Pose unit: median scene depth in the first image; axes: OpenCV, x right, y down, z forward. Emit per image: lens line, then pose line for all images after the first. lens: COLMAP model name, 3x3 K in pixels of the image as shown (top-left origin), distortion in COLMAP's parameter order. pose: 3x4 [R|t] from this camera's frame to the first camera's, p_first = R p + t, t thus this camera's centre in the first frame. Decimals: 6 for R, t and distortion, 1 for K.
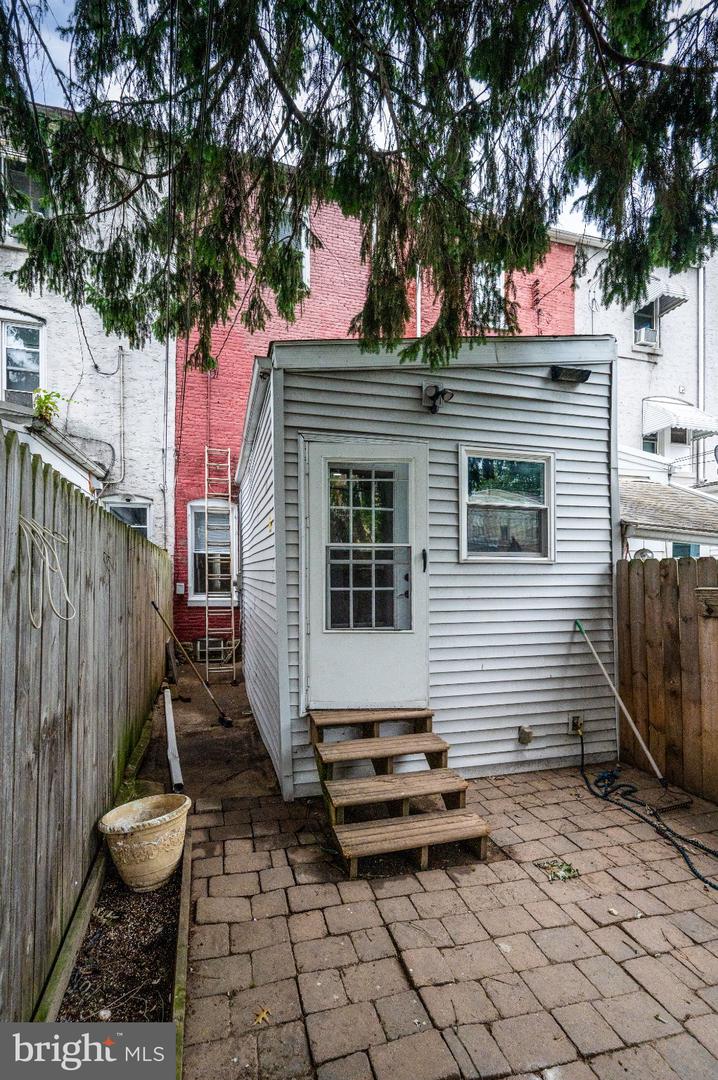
lens RADIAL K [[465.6, 0, 358.9], [0, 465.6, 538.8], [0, 0, 1]] dist [-0.002939, -0.000074]
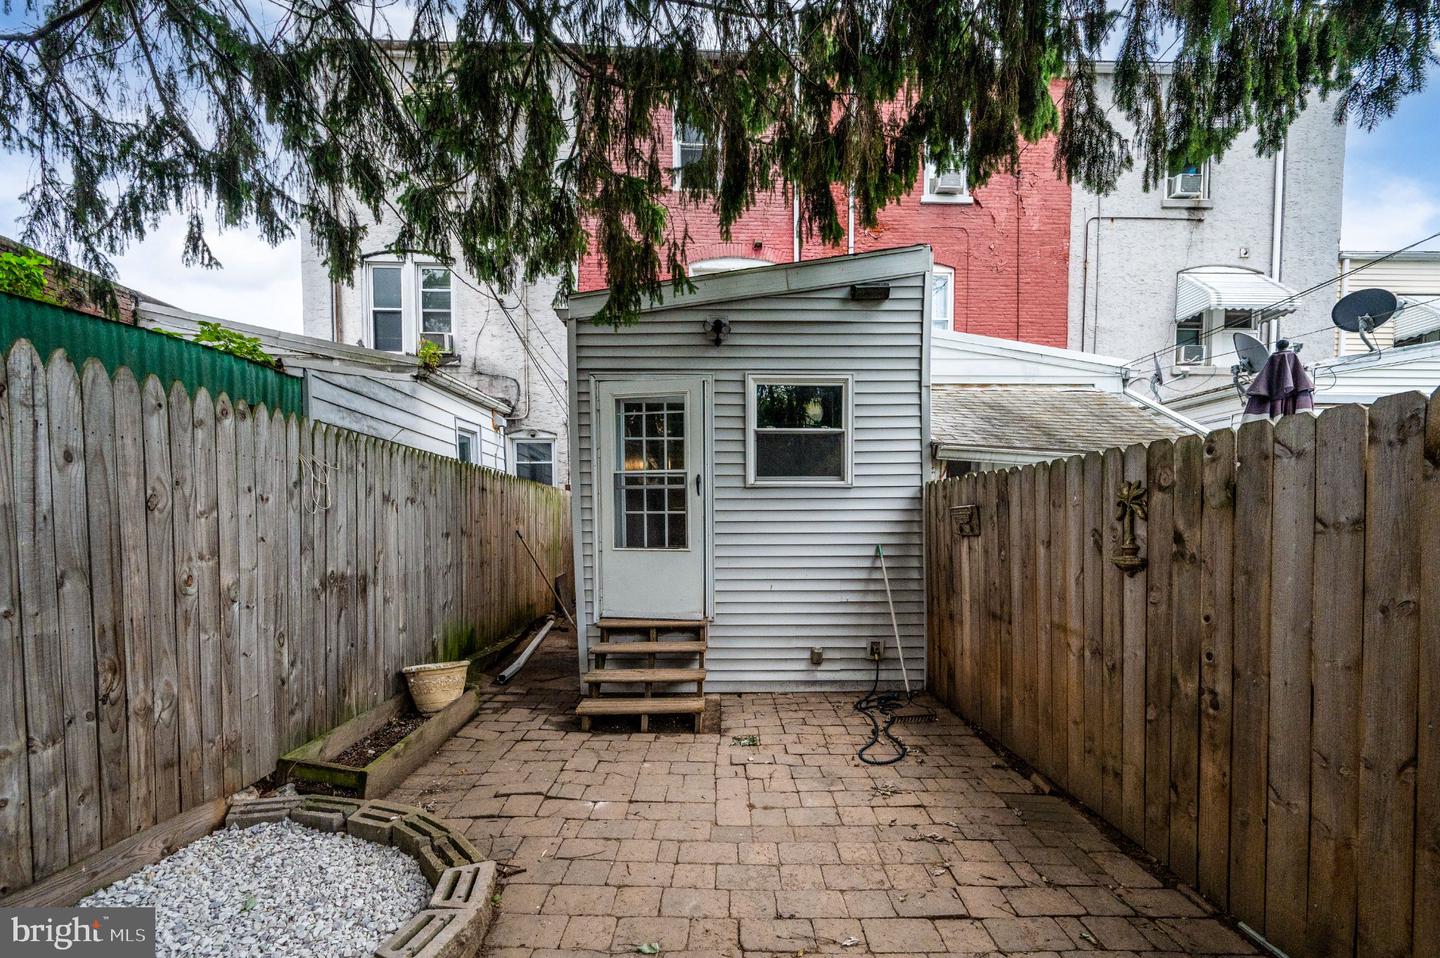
lens RADIAL K [[581.6, 0, 719.6], [0, 581.6, 481.8], [0, 0, 1]] dist [-0.002228, -0.000212]
pose [[0.973003, -0.018142, -0.230077, 0.453102], [0.021404, 0.999703, 0.011690, 0.022531], [0.229797, -0.016299, 0.973102, -0.280915]]
